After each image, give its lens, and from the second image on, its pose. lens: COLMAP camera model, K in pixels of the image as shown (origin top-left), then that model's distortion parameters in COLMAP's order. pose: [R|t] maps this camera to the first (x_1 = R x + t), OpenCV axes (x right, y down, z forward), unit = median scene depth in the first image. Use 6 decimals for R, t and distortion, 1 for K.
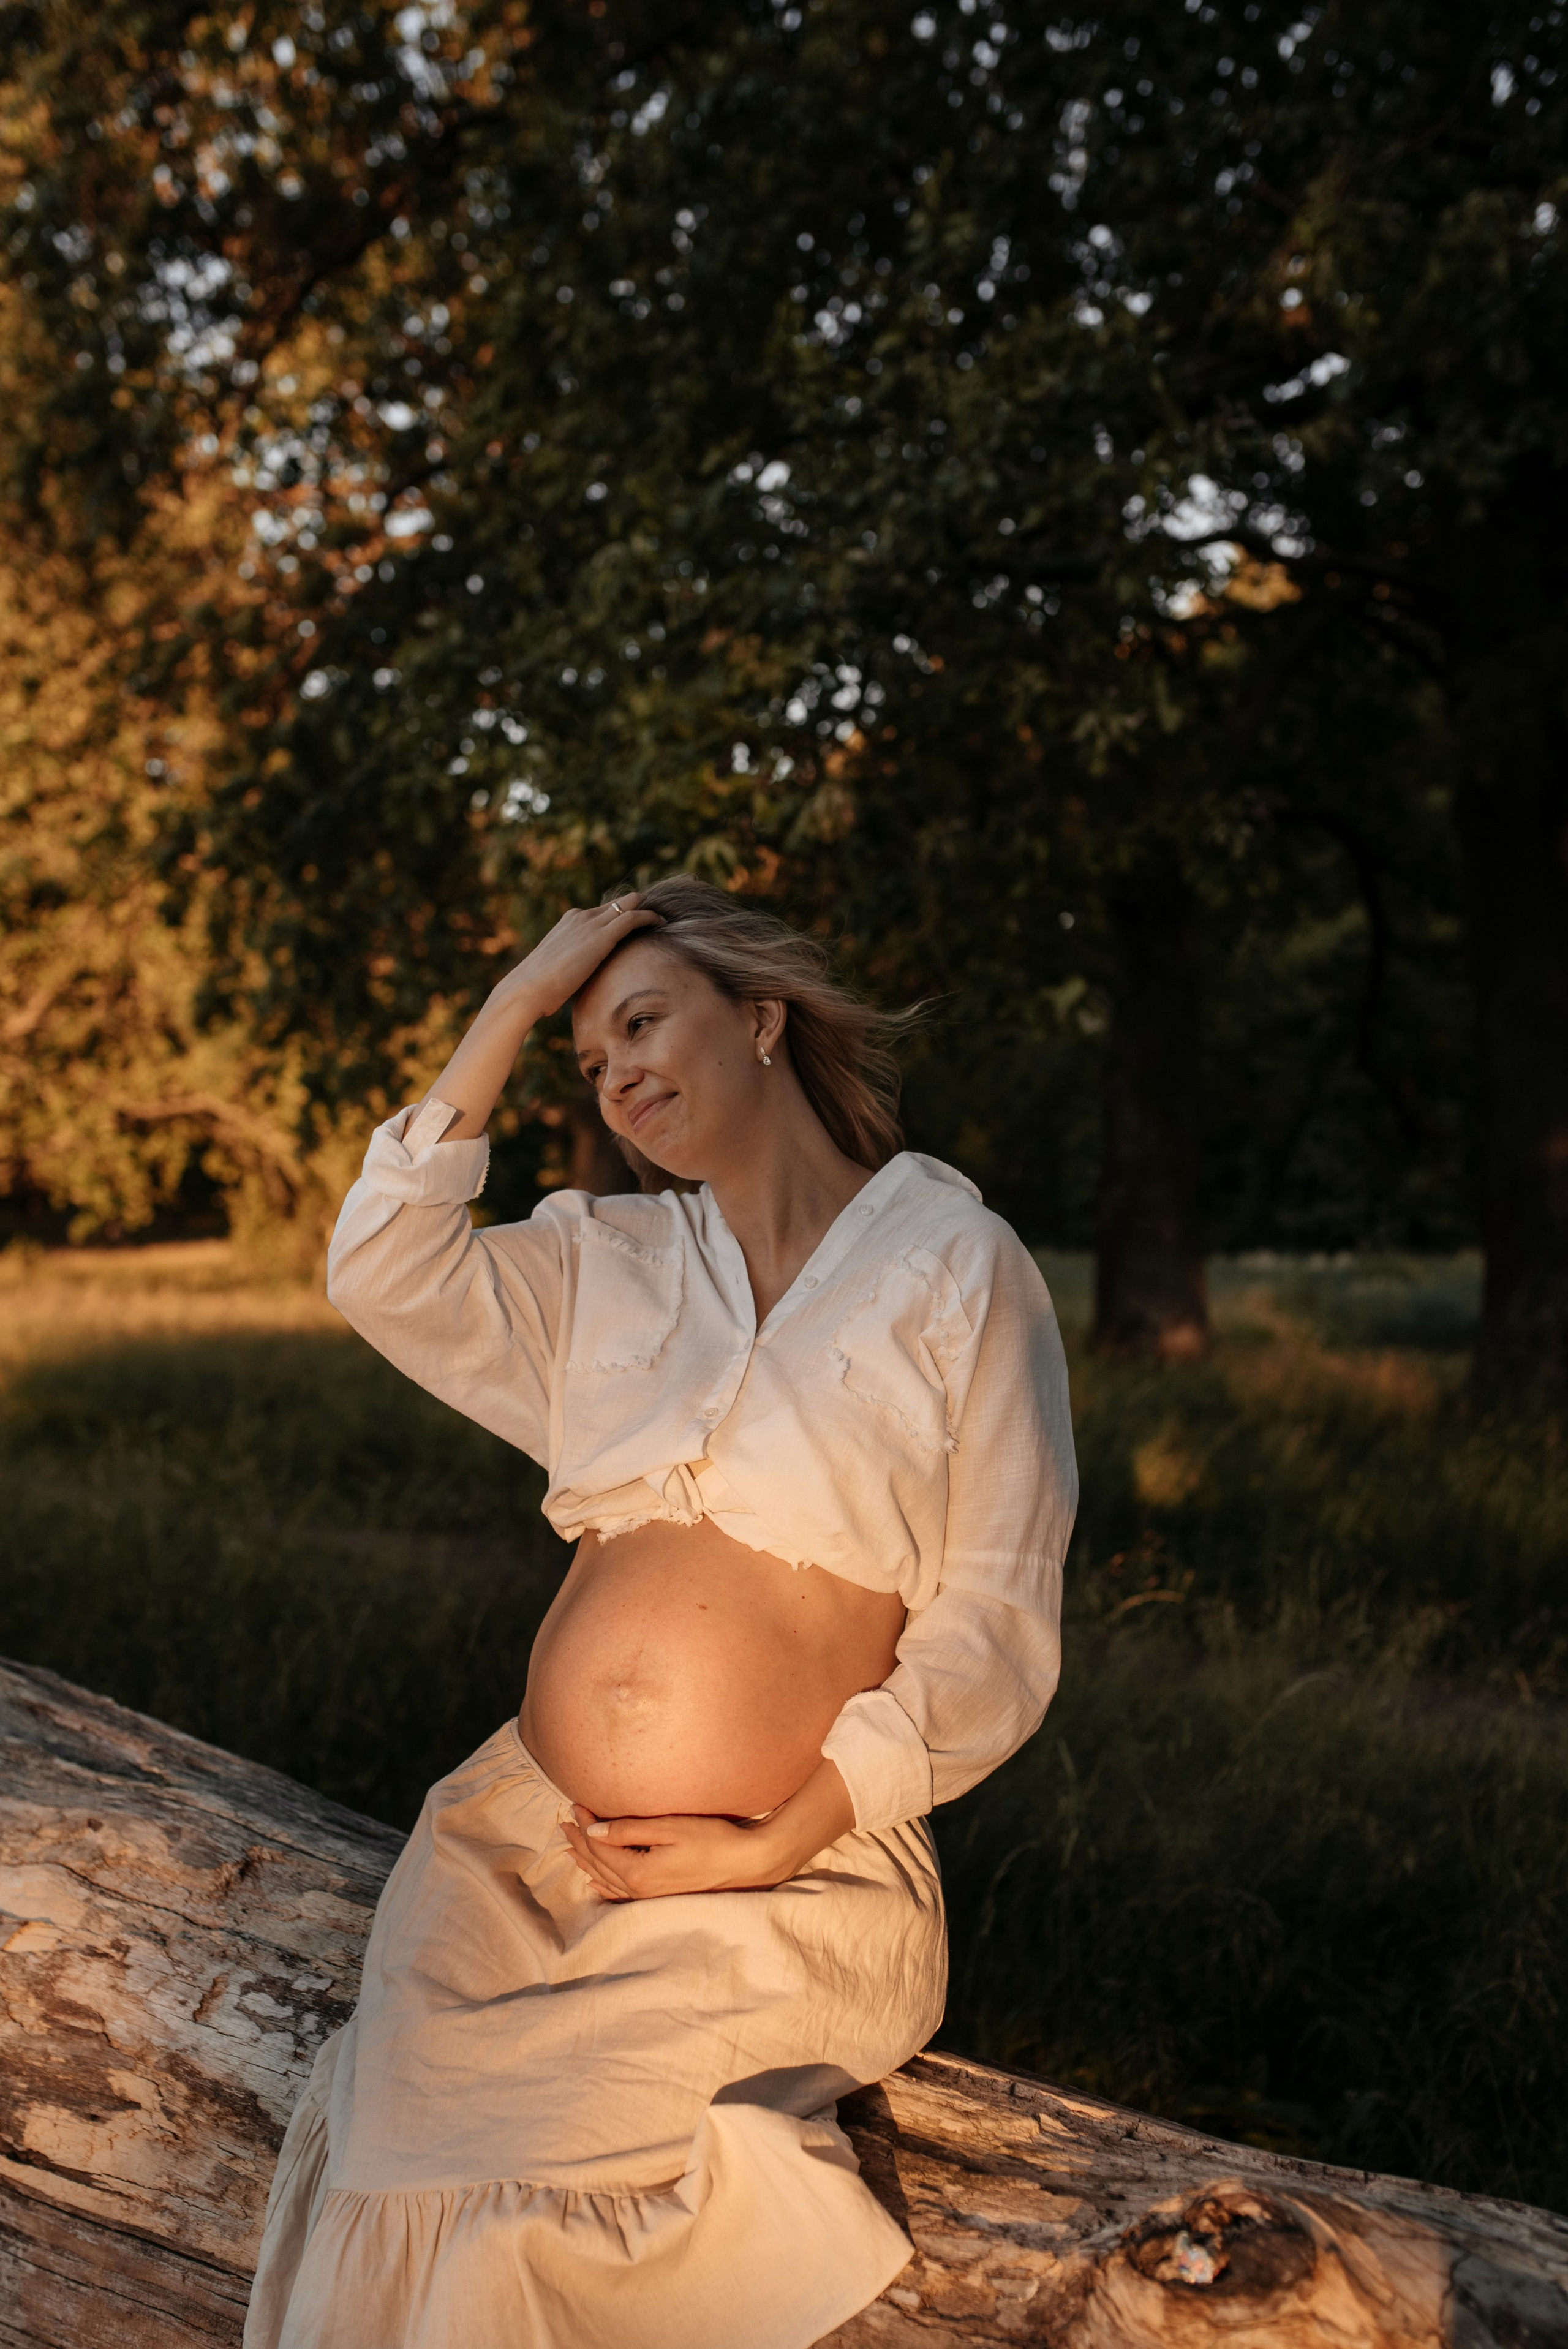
lens RADIAL K [[2462.0, 0, 746.5], [0, 2462.0, 1201.2], [0, 0, 1]] dist [-0.035867, 0.000000]
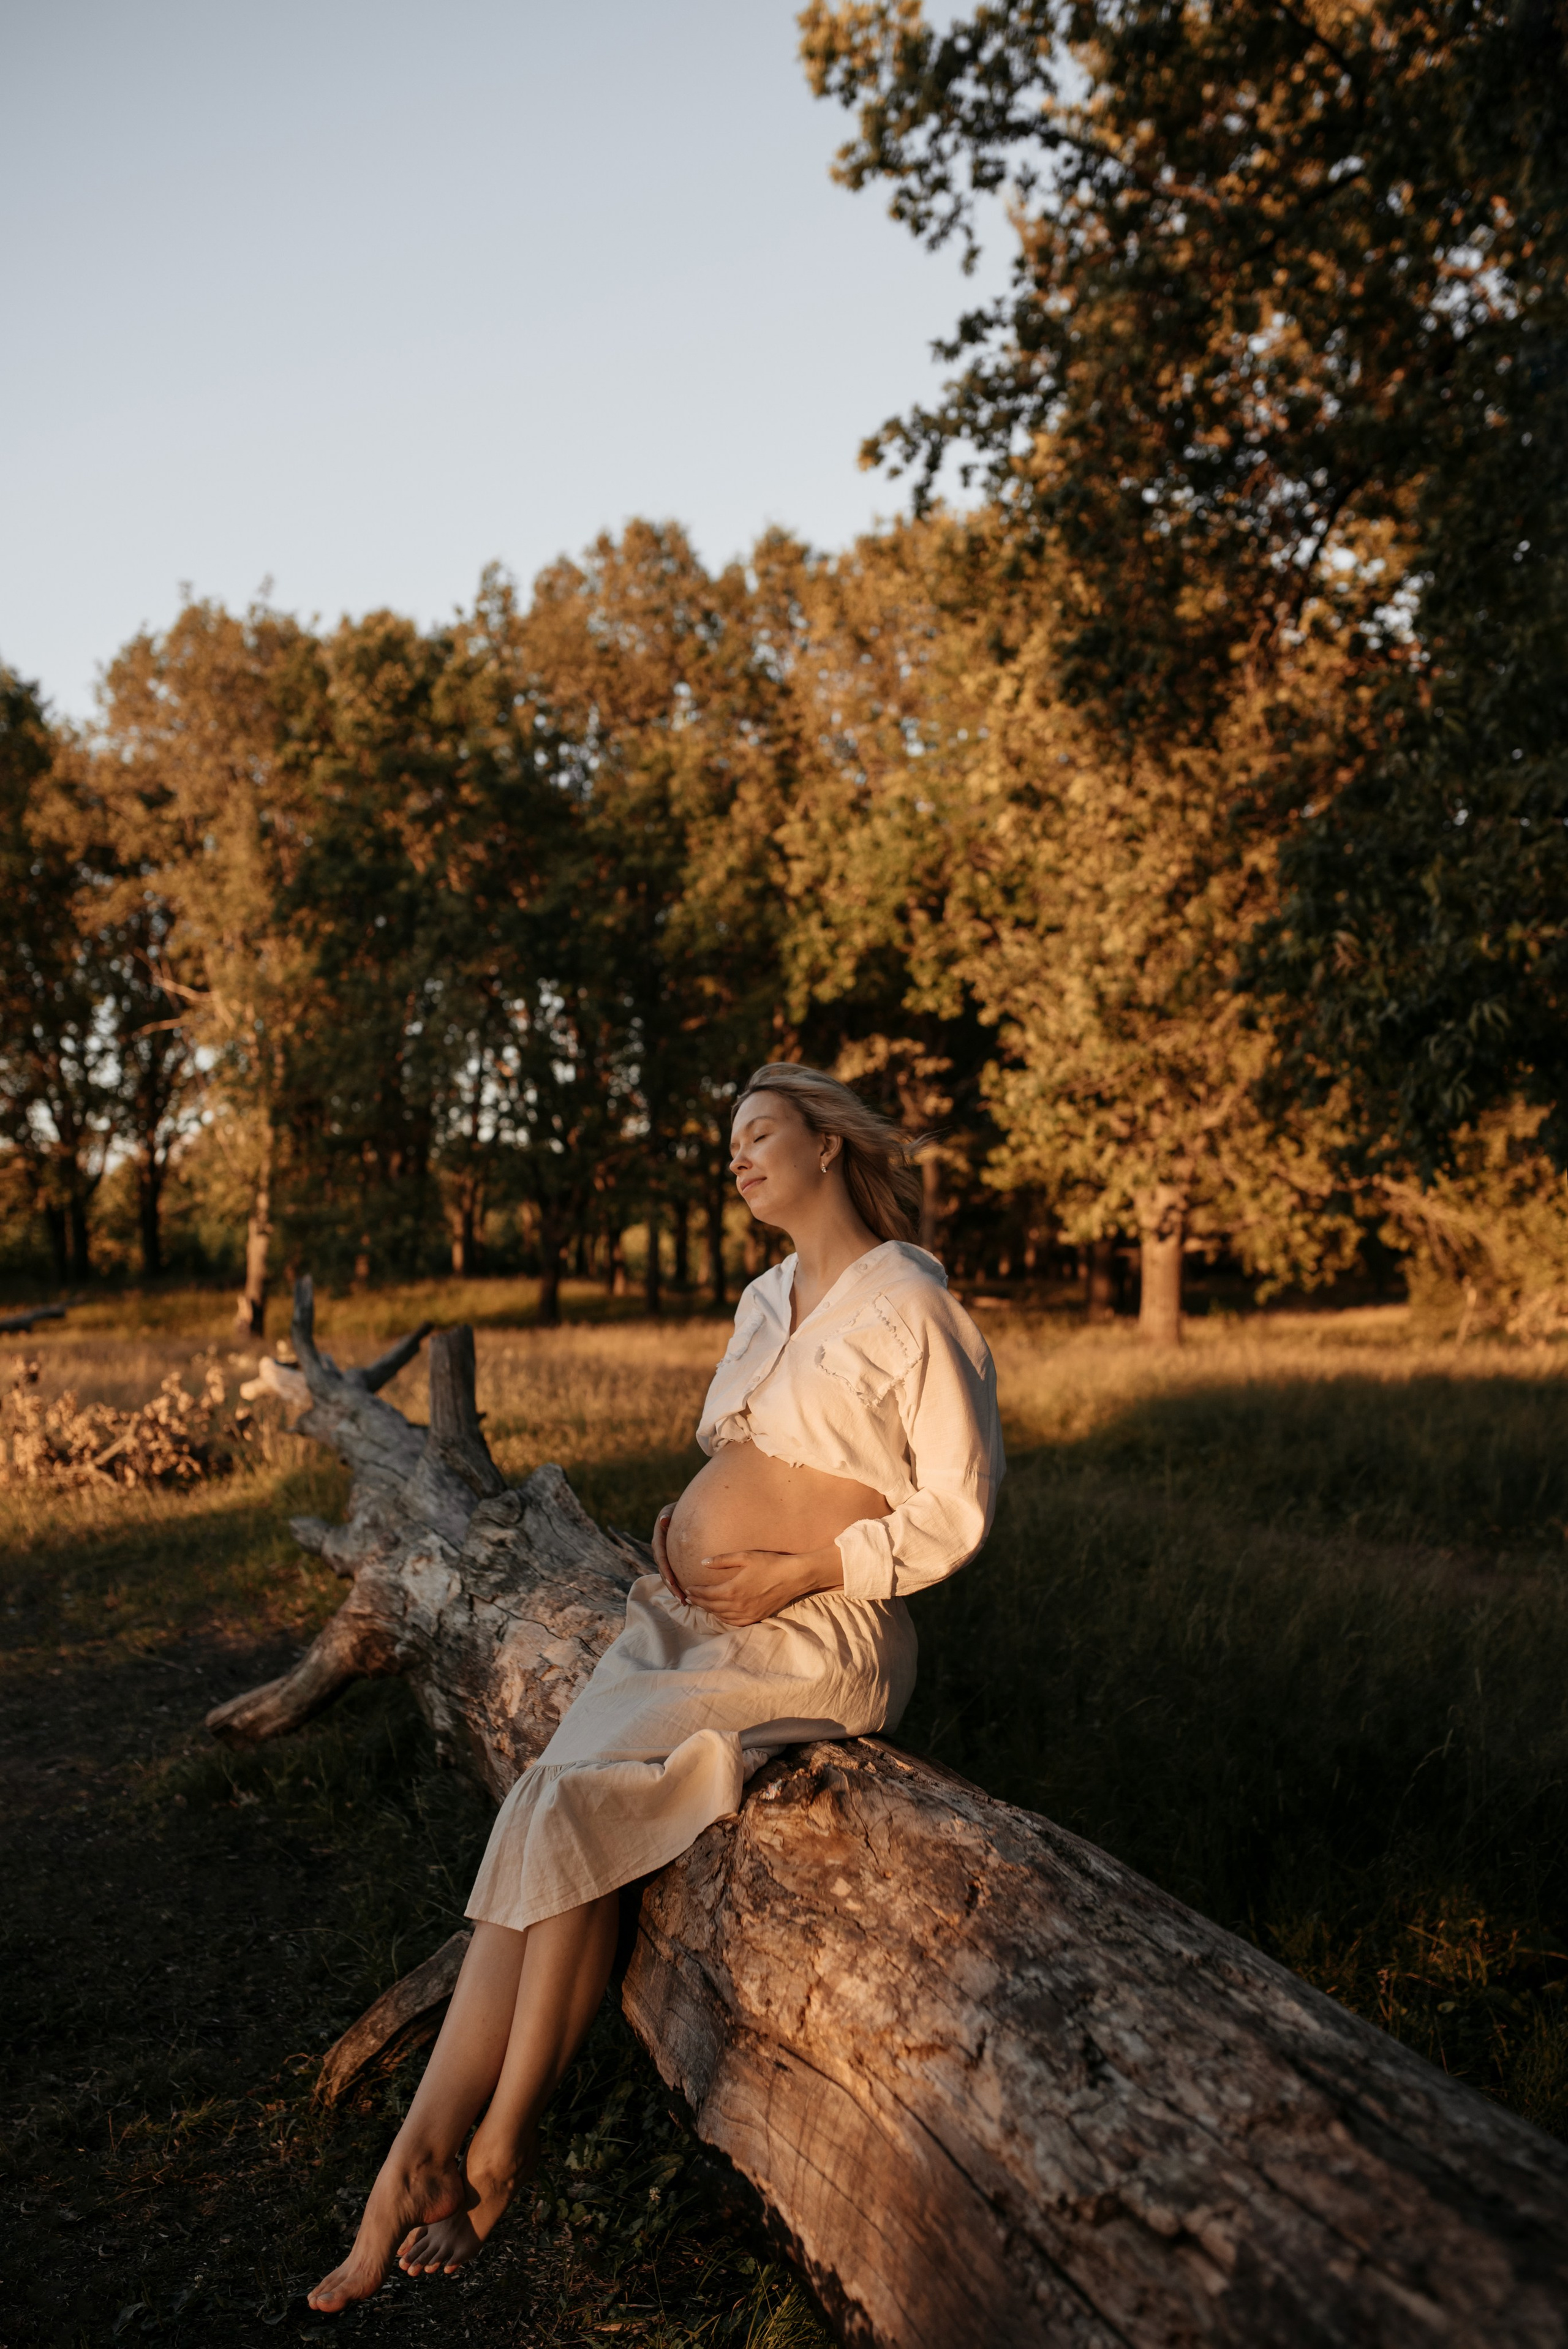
lens RADIAL K [[2231.6, 0, 806.8], [0, 2231.6, 1182.2], [0, 0, 1]] dist [-0.051613, 0.000000]
pose [[0.876209, -0.034656, -0.480683, 0.719749], [0.015840, 0.998943, -0.043147, 0.015201], [0.481671, 0.030192, 0.875832, -0.376996]]
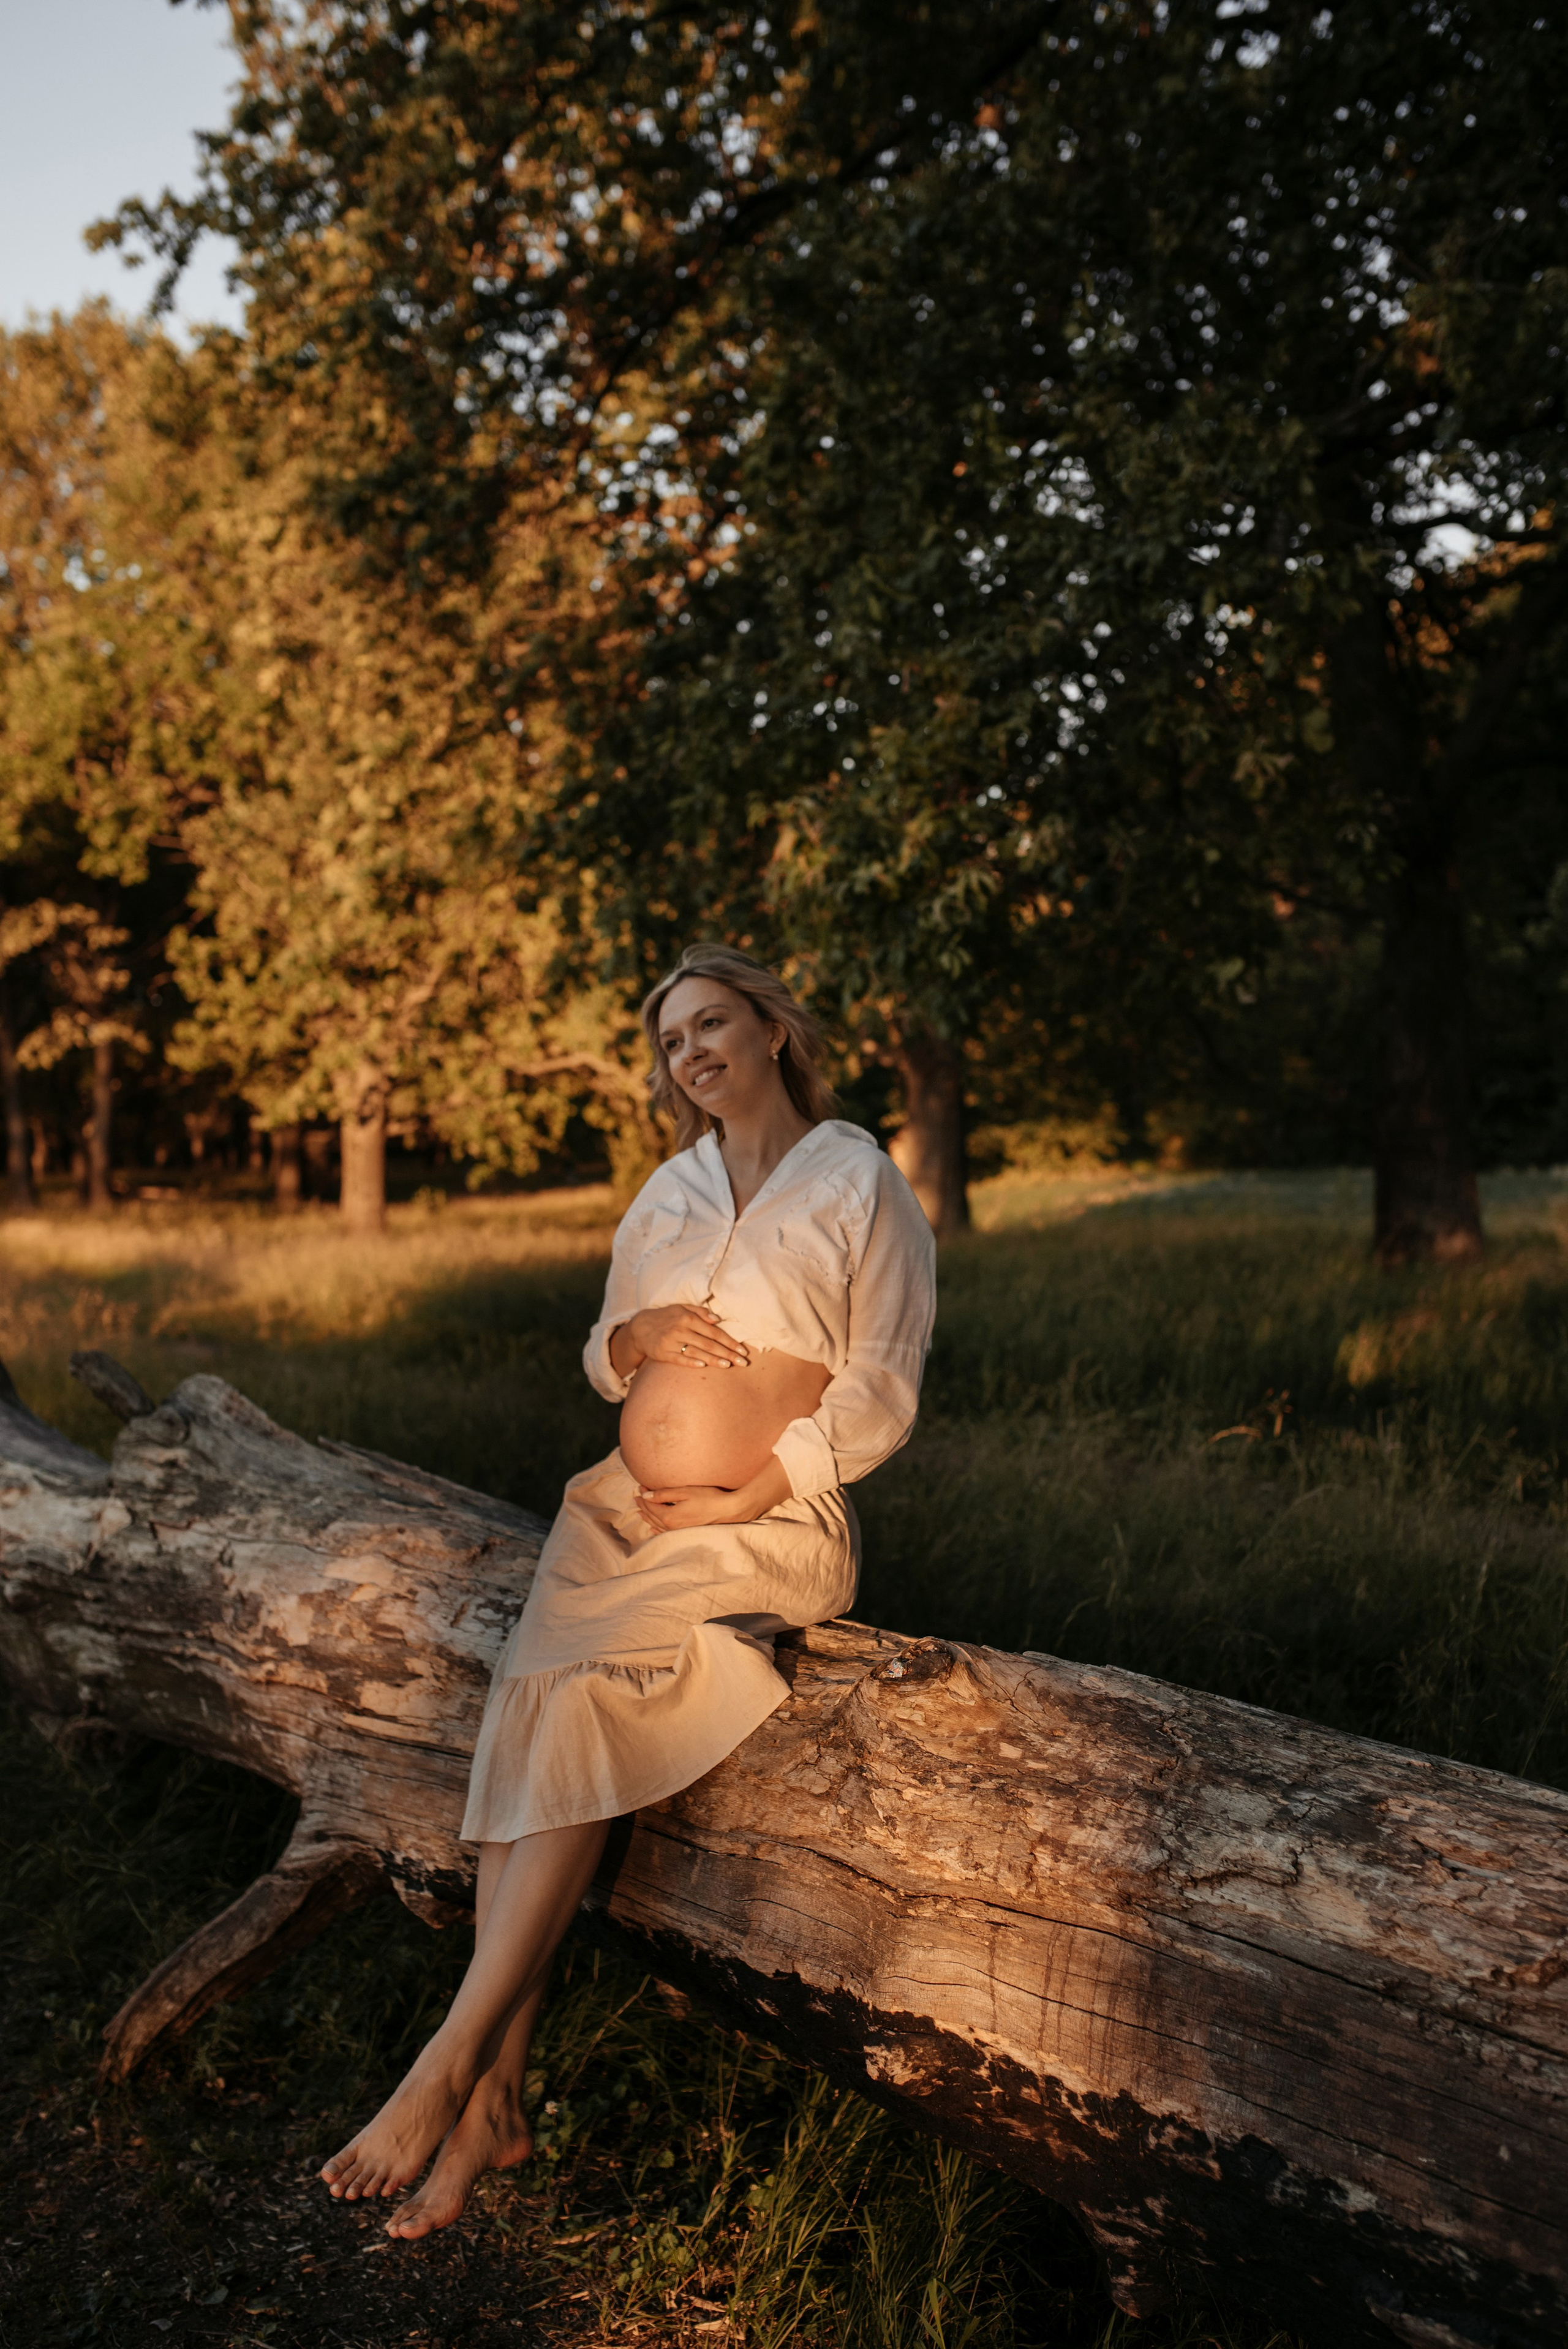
lens RADIAL K [[2343.5, 0, 806.6], [0, 2343.5, 1229.9], [0, 0, 1]] dist [-0.024085, 0.000000]
pose [[0.991067, -0.029113, -0.130150, 0.246509], [0.034321, 0.998690, 0.037949, -0.000556], [0.128875, -0.042077, 0.990768, -0.595761]]
